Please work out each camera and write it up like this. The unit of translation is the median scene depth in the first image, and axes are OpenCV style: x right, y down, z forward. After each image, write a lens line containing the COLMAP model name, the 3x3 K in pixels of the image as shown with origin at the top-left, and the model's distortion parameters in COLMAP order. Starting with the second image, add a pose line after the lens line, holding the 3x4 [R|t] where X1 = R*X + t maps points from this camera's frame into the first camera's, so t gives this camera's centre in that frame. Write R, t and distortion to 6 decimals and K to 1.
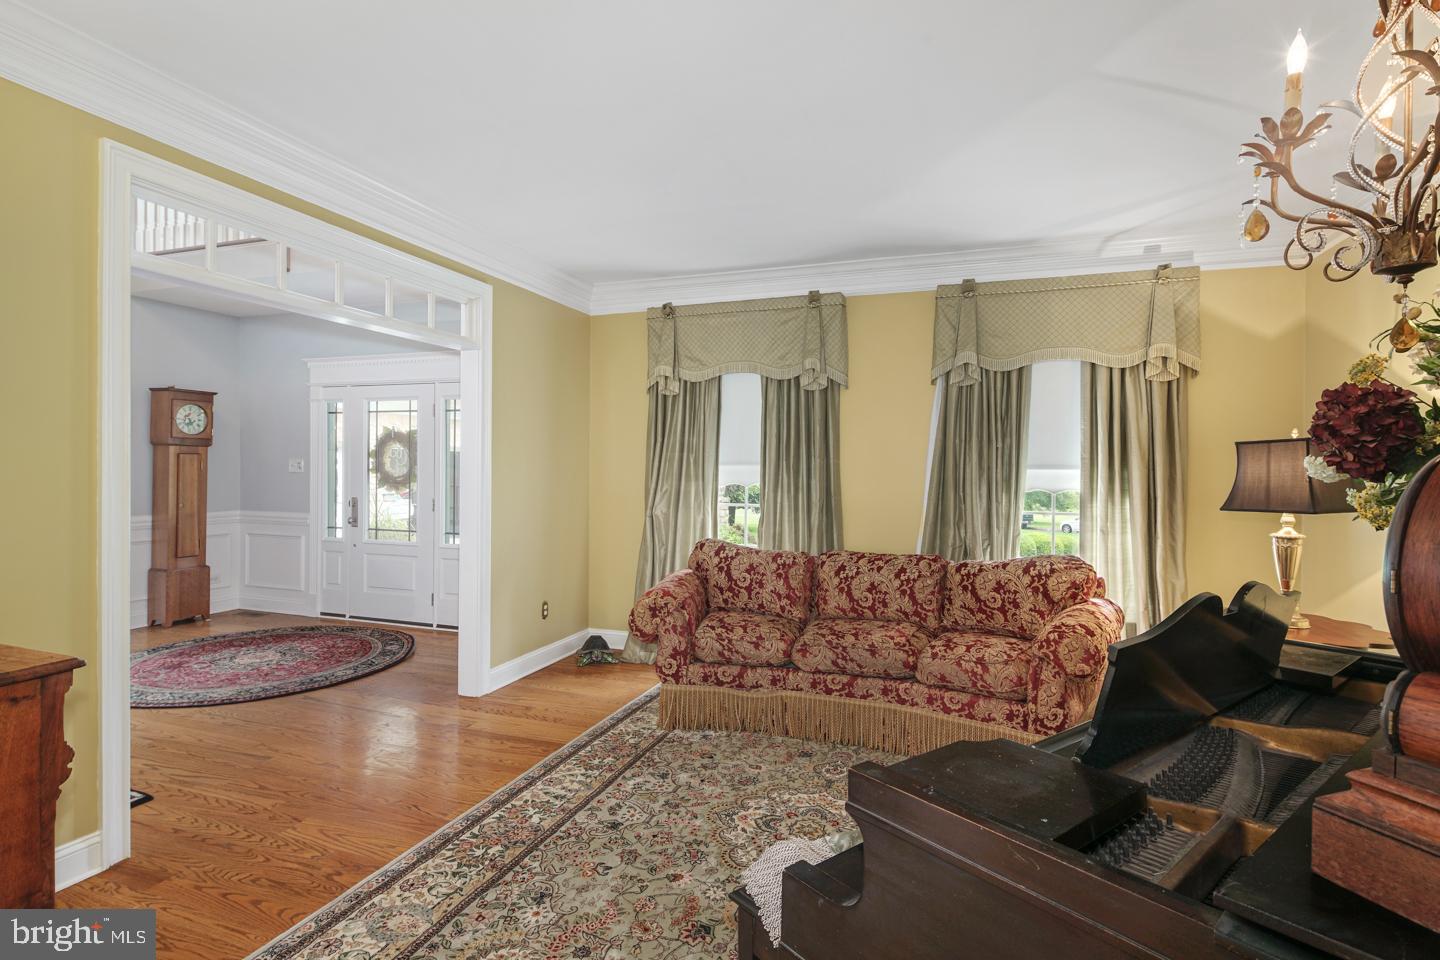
lens RADIAL K [[704.7, 0, 724.3], [0, 704.7, 447.6], [0, 0, 1]] dist [0.002444, 0.000014]
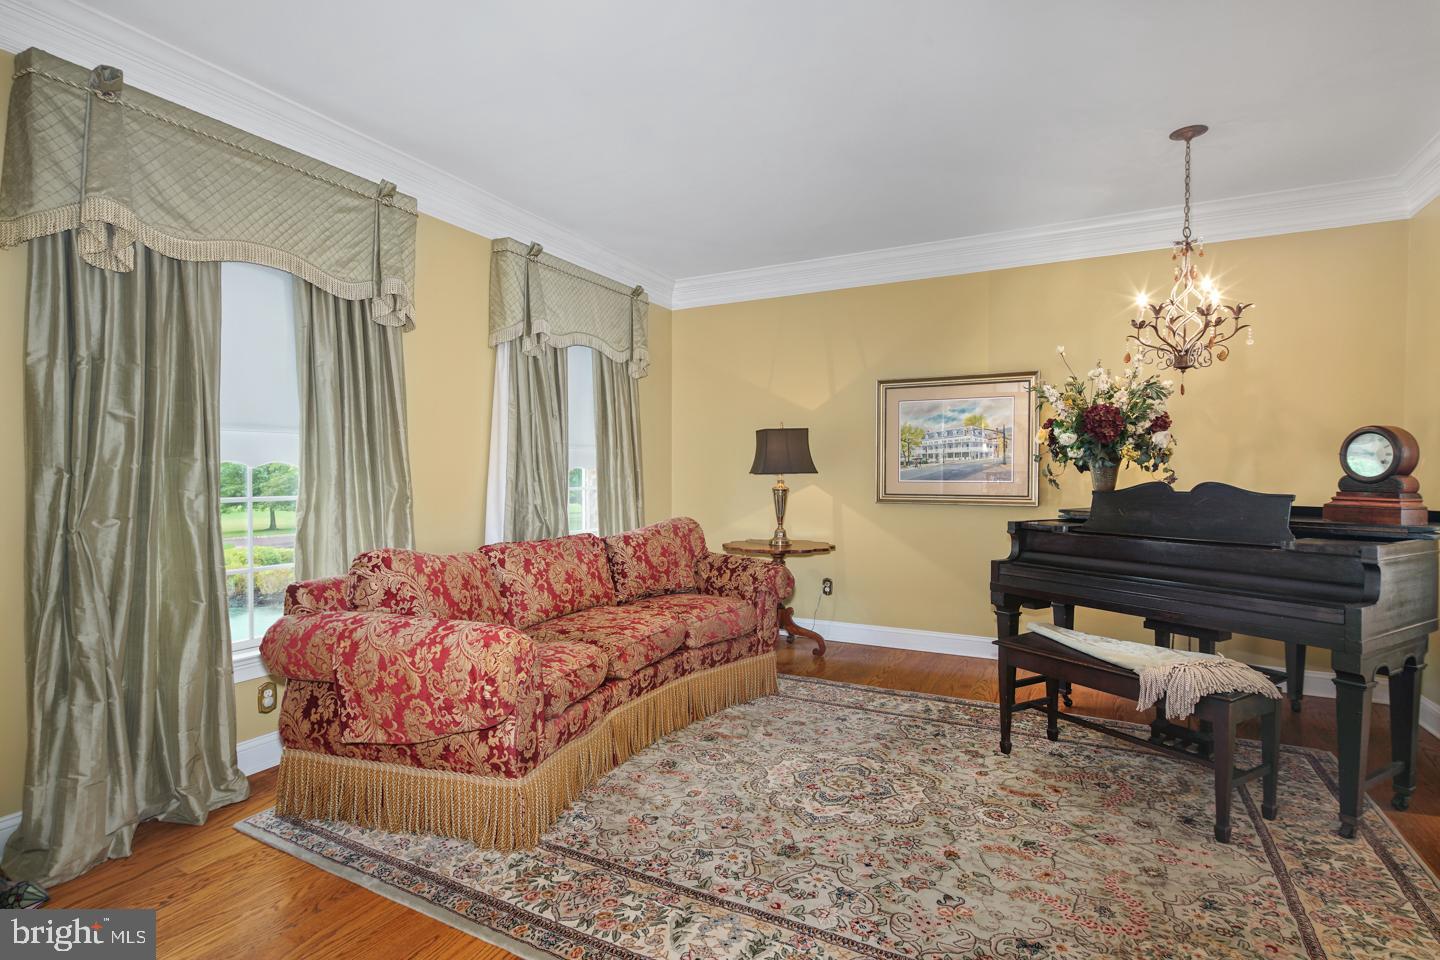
lens RADIAL K [[702.1, 0, 719.9], [0, 702.1, 464.2], [0, 0, 1]] dist [-0.000700, 0.000074]
pose [[0.147146, 0.002271, 0.989112, -0.706058], [-0.027698, 0.999615, 0.001825, 0.061422], [-0.988727, -0.027665, 0.147152, 0.796132]]
